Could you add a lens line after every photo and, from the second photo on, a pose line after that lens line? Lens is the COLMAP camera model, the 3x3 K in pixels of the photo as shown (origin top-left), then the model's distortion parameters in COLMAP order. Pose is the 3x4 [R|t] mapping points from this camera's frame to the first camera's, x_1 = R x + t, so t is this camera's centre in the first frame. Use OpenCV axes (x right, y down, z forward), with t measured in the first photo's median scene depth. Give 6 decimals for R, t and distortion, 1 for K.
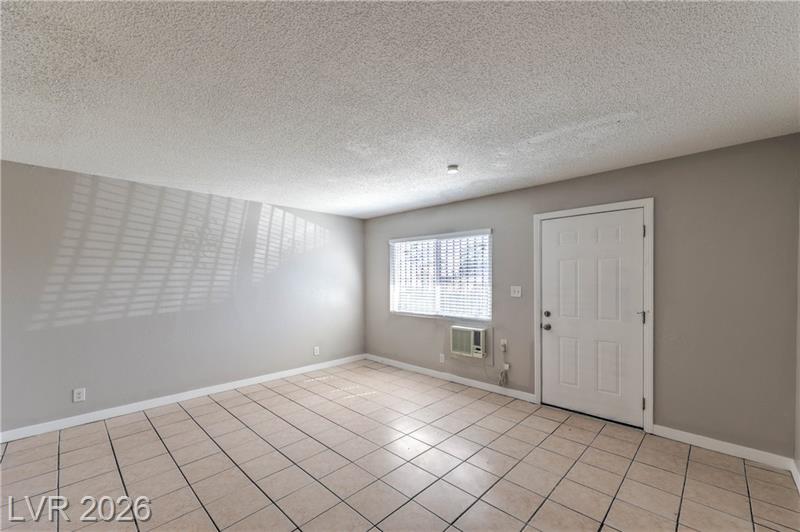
lens RADIAL K [[325.7, 0, 410.0], [0, 325.7, 284.9], [0, 0, 1]] dist [0.002531, 0.000035]
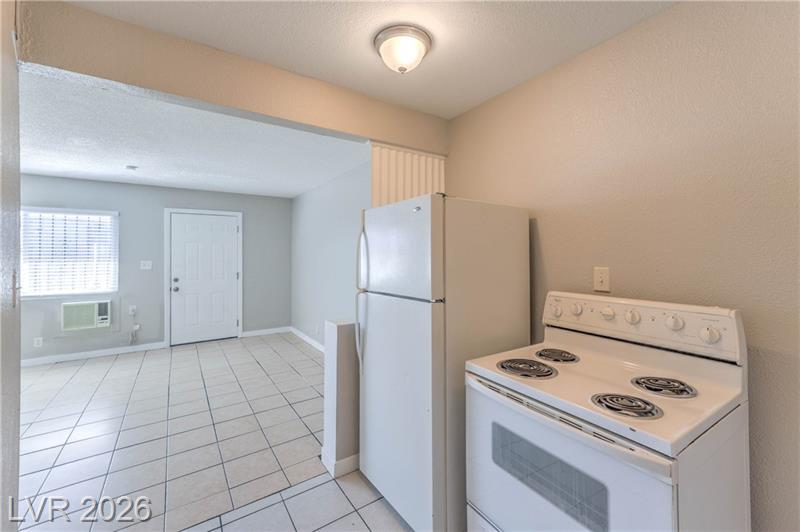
lens RADIAL K [[325.7, 0, 400.2], [0, 325.7, 250.5], [0, 0, 1]] dist [0.002531, 0.000035]
pose [[0.215361, 0.014773, 0.976423, -0.666033], [0.023683, 0.999512, -0.020346, 0.012034], [-0.976247, 0.027507, 0.214906, -0.223472]]
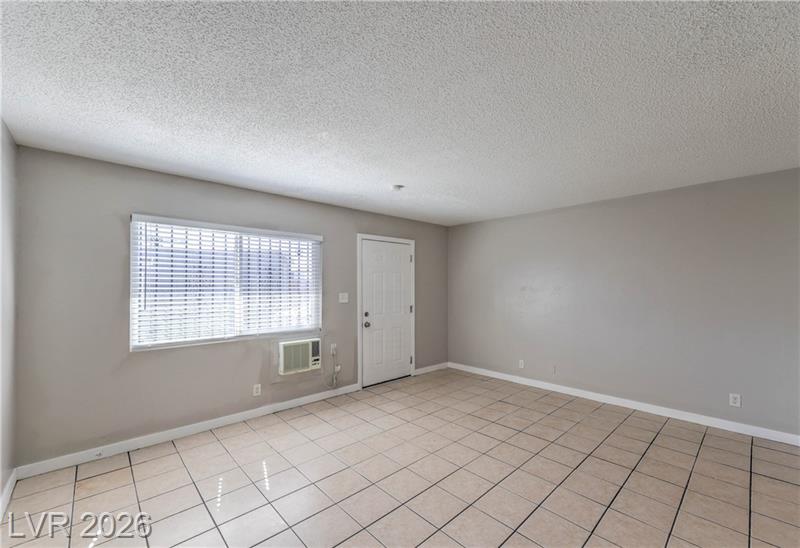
lens RADIAL K [[325.8, 0, 406.8], [0, 325.8, 285.9], [0, 0, 1]] dist [-0.002810, -0.000059]
pose [[0.070113, 0.005056, 0.997526, -0.736468], [0.021156, 0.999755, -0.006554, -0.008087], [-0.997315, 0.021563, 0.069989, 0.674016]]
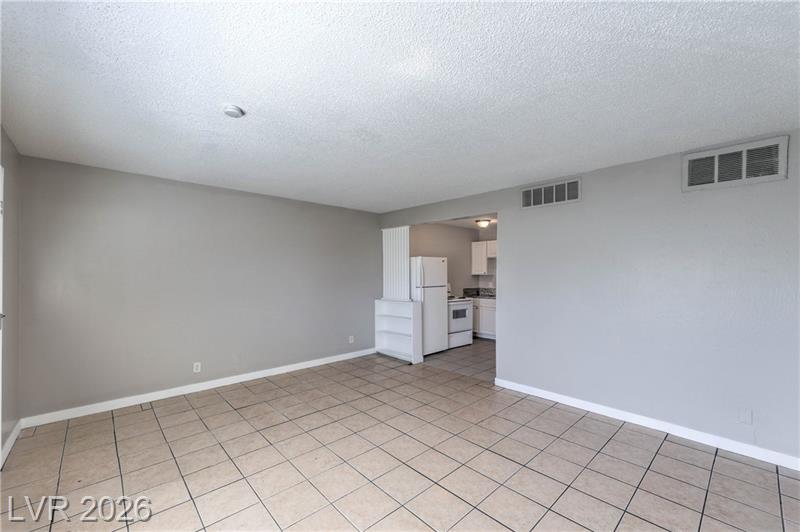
lens RADIAL K [[325.7, 0, 399.0], [0, 325.7, 267.1], [0, 0, 1]] dist [0.002531, 0.000035]
pose [[-0.997035, 0.001048, 0.076946, -0.198038], [0.000812, 0.999995, -0.003103, -0.014643], [-0.076949, -0.003032, -0.997030, 1.260633]]
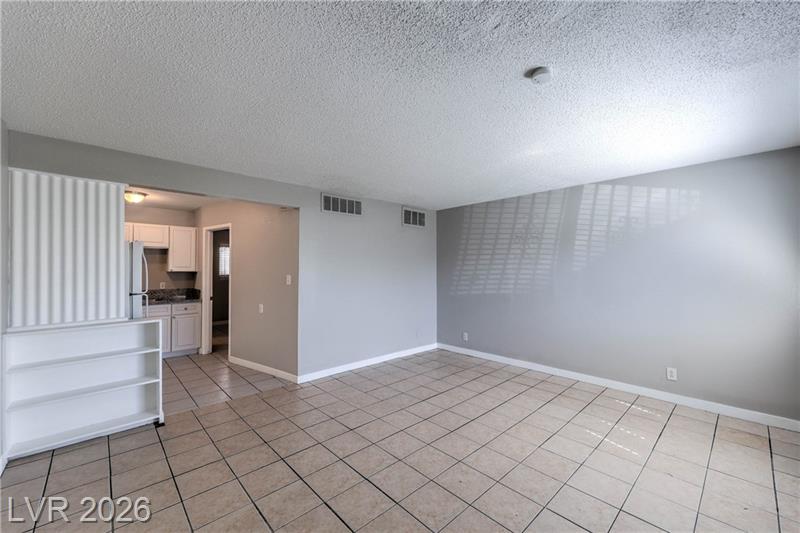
lens RADIAL K [[325.7, 0, 398.8], [0, 325.7, 265.4], [0, 0, 1]] dist [0.002531, 0.000035]
pose [[-0.068019, -0.007243, -0.997658, 0.542203], [-0.017647, 0.999826, -0.006055, -0.010914], [0.997528, 0.017194, -0.068135, 0.602024]]
